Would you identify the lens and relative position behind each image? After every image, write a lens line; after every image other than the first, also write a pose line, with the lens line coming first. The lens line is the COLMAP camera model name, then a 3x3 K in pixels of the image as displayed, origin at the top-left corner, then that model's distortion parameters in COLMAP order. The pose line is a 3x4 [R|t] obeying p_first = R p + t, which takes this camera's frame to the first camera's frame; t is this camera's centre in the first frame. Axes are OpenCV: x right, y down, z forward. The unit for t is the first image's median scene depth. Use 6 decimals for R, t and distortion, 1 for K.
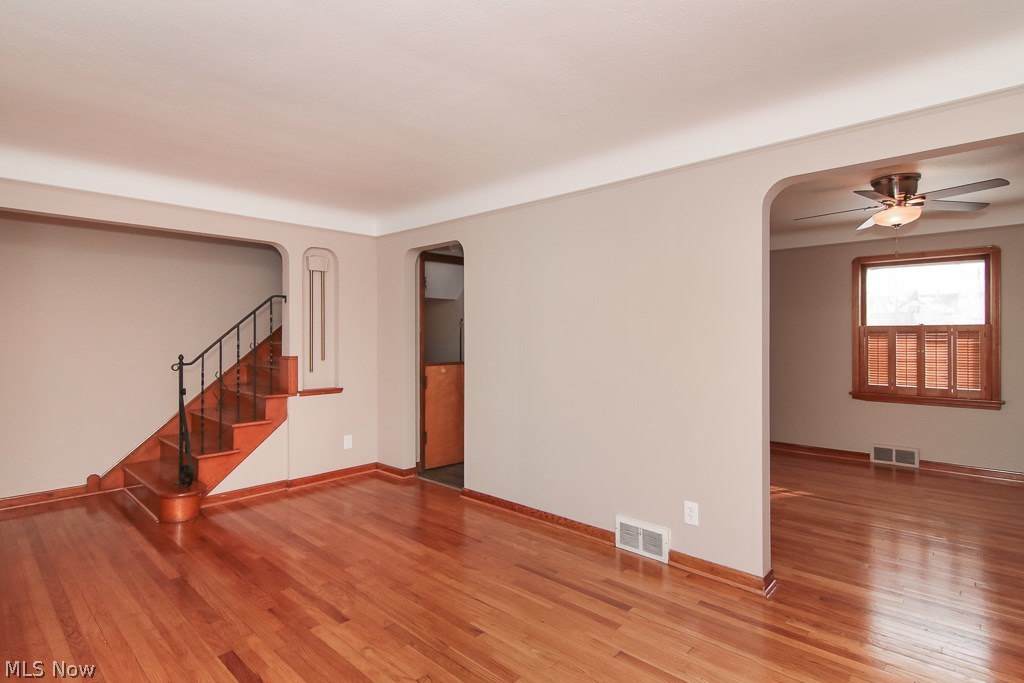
lens RADIAL K [[527.2, 0, 507.1], [0, 527.2, 335.1], [0, 0, 1]] dist [0.002643, -0.000740]
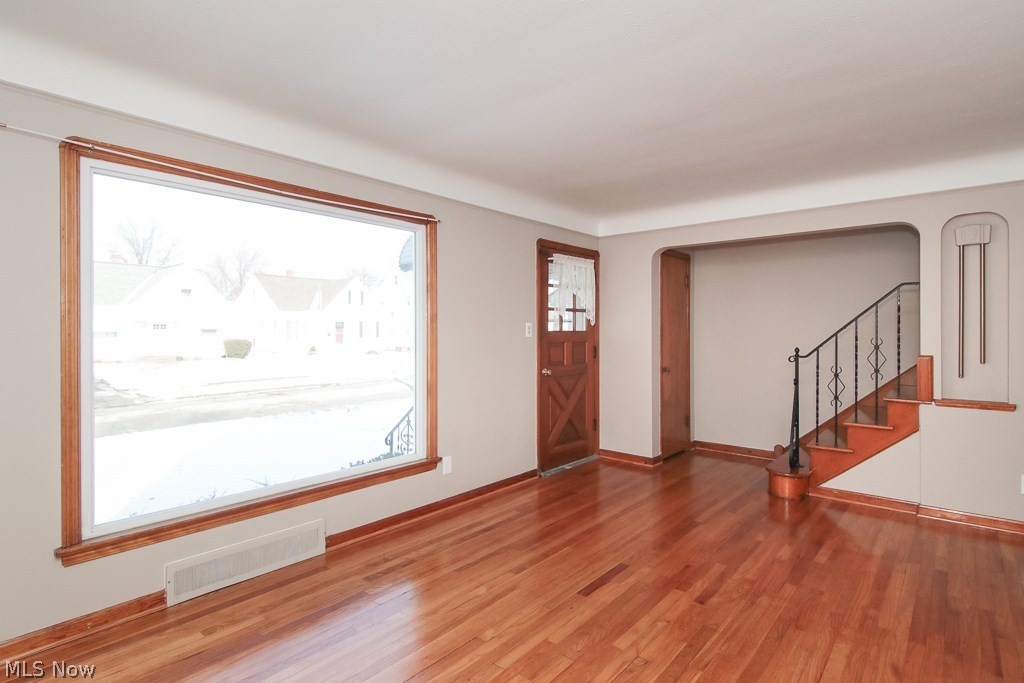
lens RADIAL K [[527.2, 0, 502.8], [0, 527.2, 334.3], [0, 0, 1]] dist [0.002643, -0.000740]
pose [[0.030300, 0.005017, -0.999528, 0.446706], [-0.002598, 0.999984, 0.004941, 0.005925], [0.999537, 0.002448, 0.030313, 0.362504]]
